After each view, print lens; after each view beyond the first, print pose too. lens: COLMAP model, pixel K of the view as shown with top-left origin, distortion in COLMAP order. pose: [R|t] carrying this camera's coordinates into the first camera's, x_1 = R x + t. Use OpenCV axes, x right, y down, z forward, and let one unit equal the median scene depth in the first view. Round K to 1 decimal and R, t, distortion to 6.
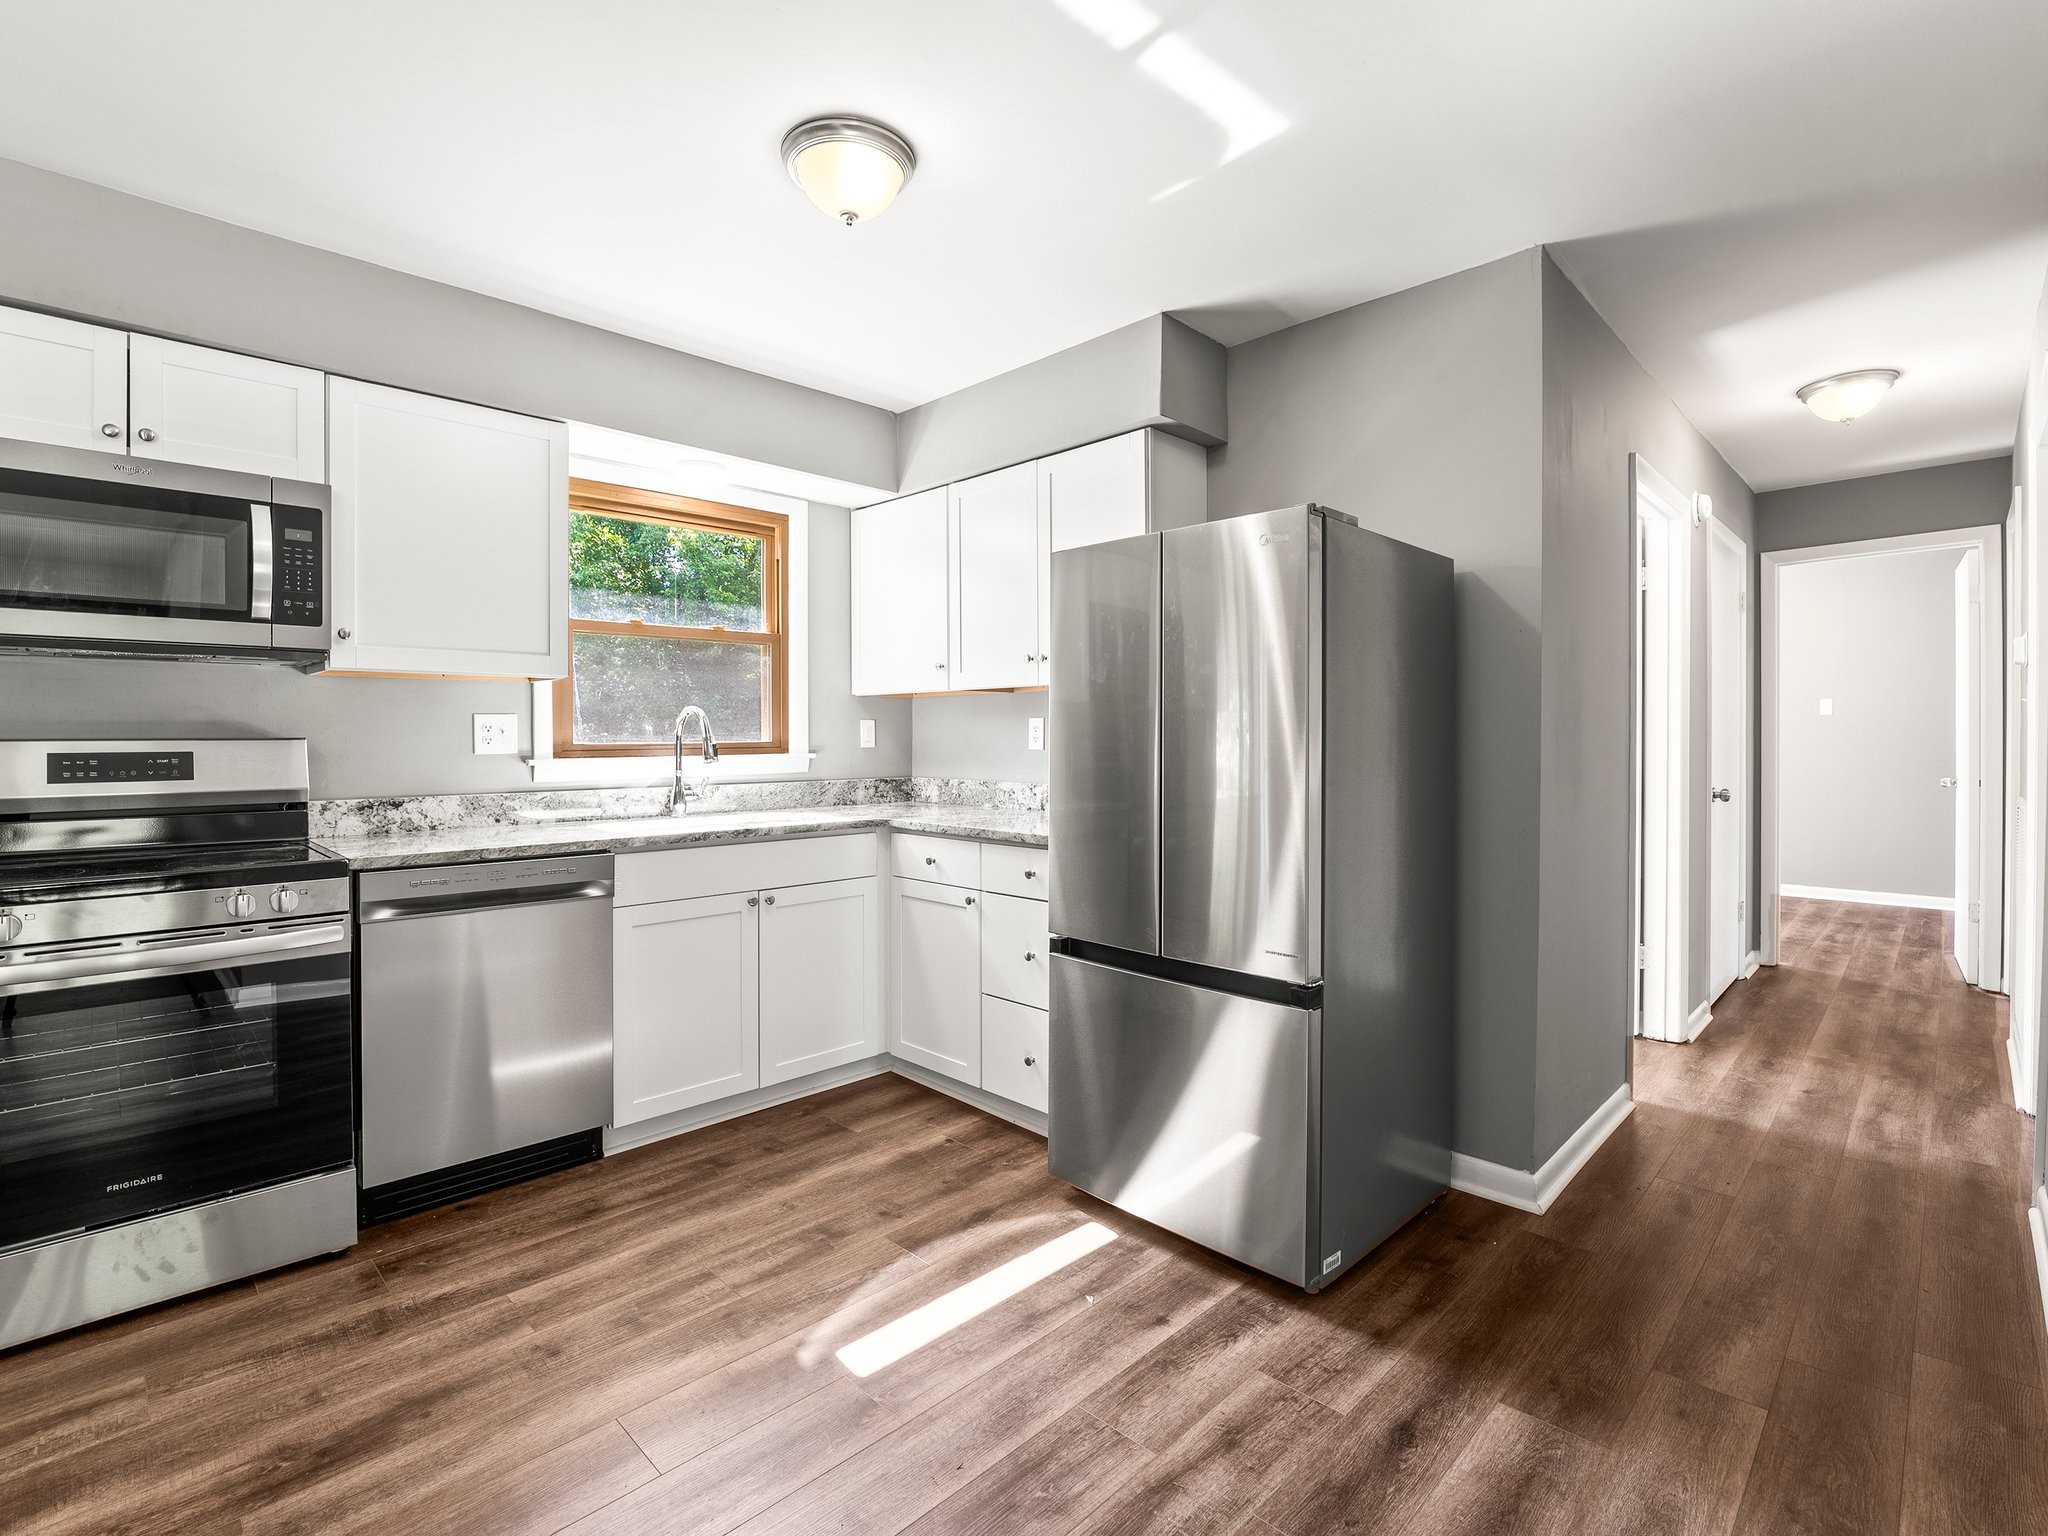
lens RADIAL K [[944.7, 0, 1012.7], [0, 944.7, 750.1], [0, 0, 1]] dist [-0.021635, 0.002124]
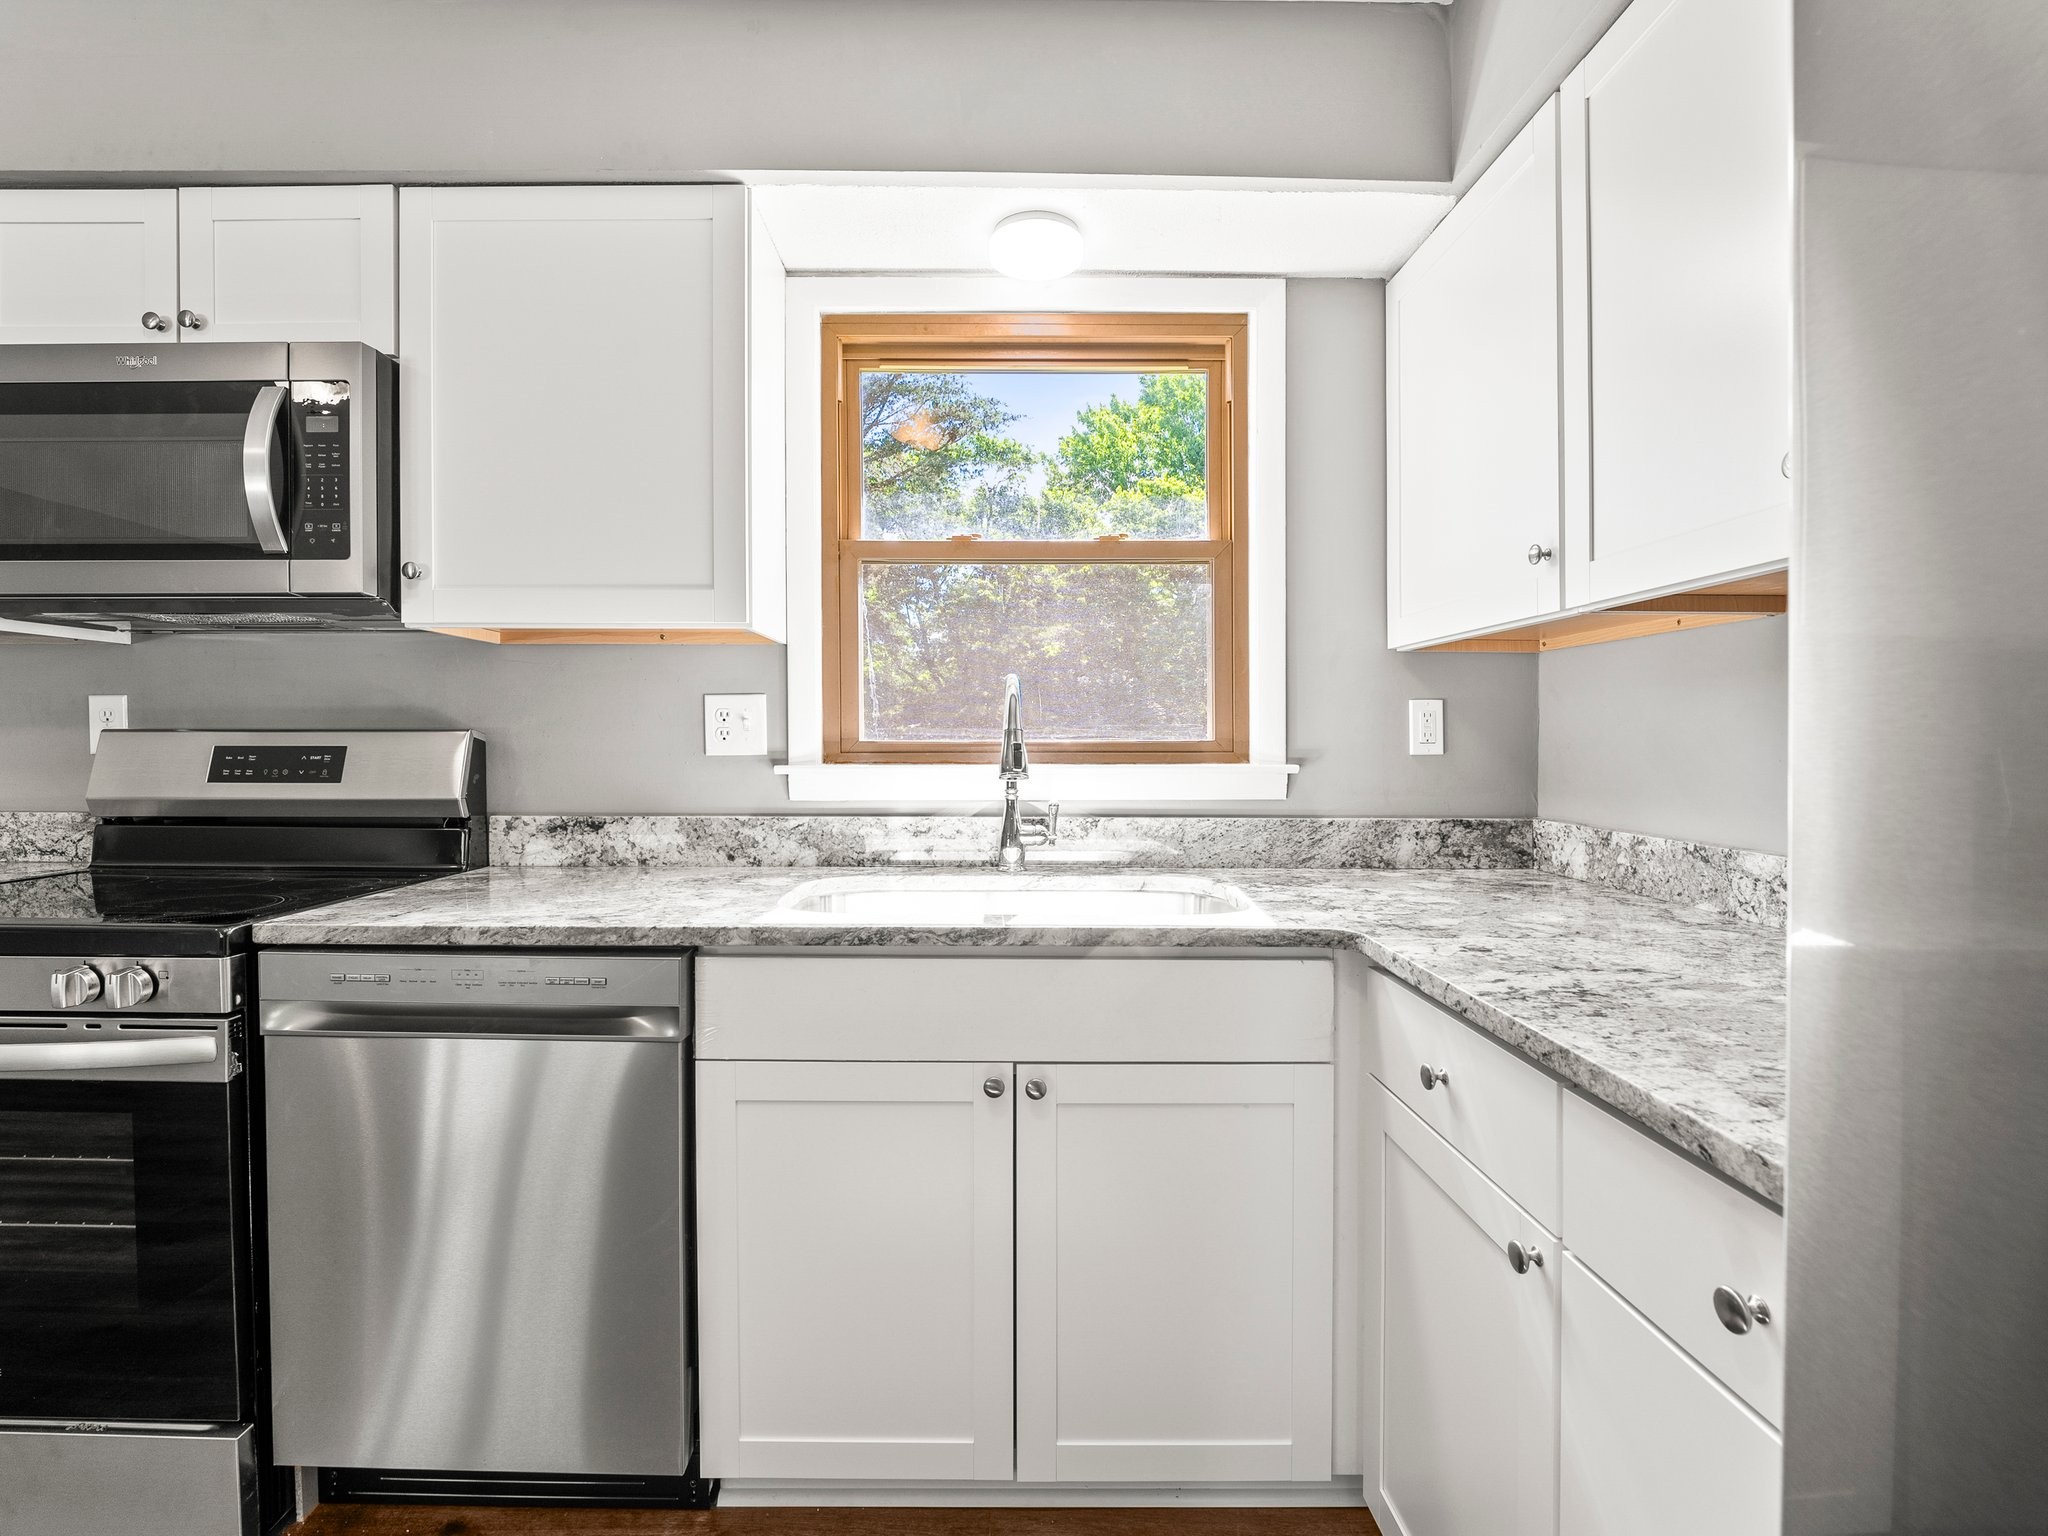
lens RADIAL K [[944.7, 0, 1006.1], [0, 944.7, 758.9], [0, 0, 1]] dist [-0.021635, 0.002124]
pose [[0.717100, 0.018771, -0.696718, 0.045762], [-0.014820, 0.999822, 0.011684, -0.004258], [0.696813, 0.001947, 0.717250, 0.698631]]
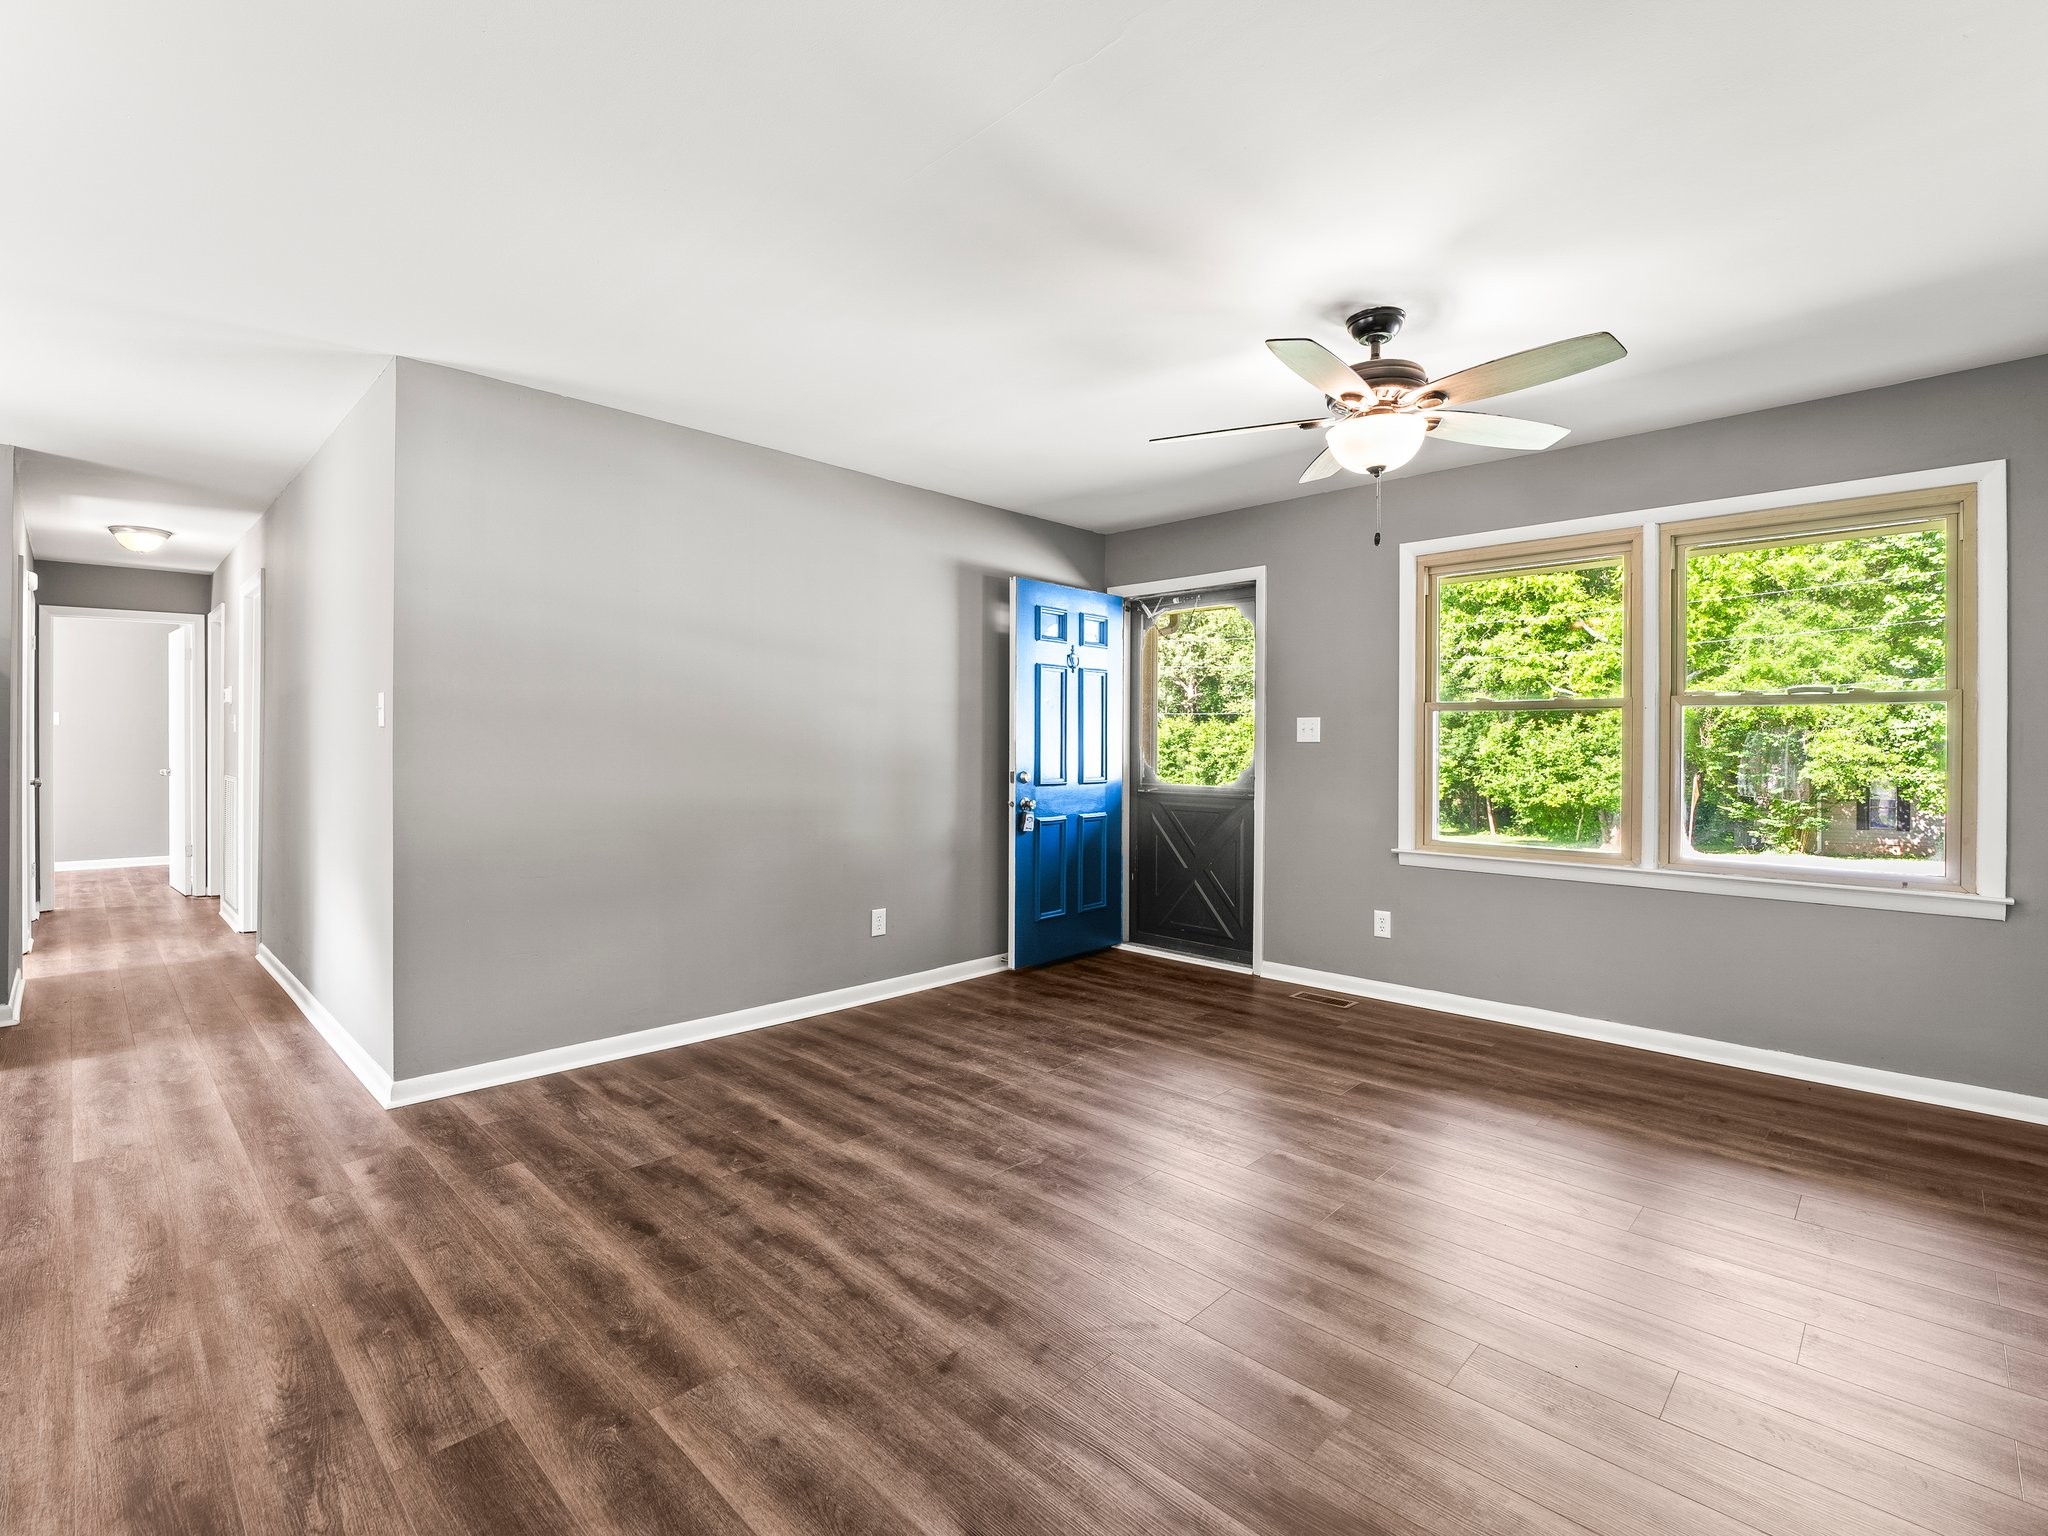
lens RADIAL K [[944.7, 0, 1017.2], [0, 944.7, 777.2], [0, 0, 1]] dist [-0.021635, 0.002124]
pose [[-0.016078, -0.036962, 0.999187, -0.914214], [0.012283, 0.999234, 0.037161, 0.011116], [-0.999795, 0.012870, -0.015612, -0.643603]]
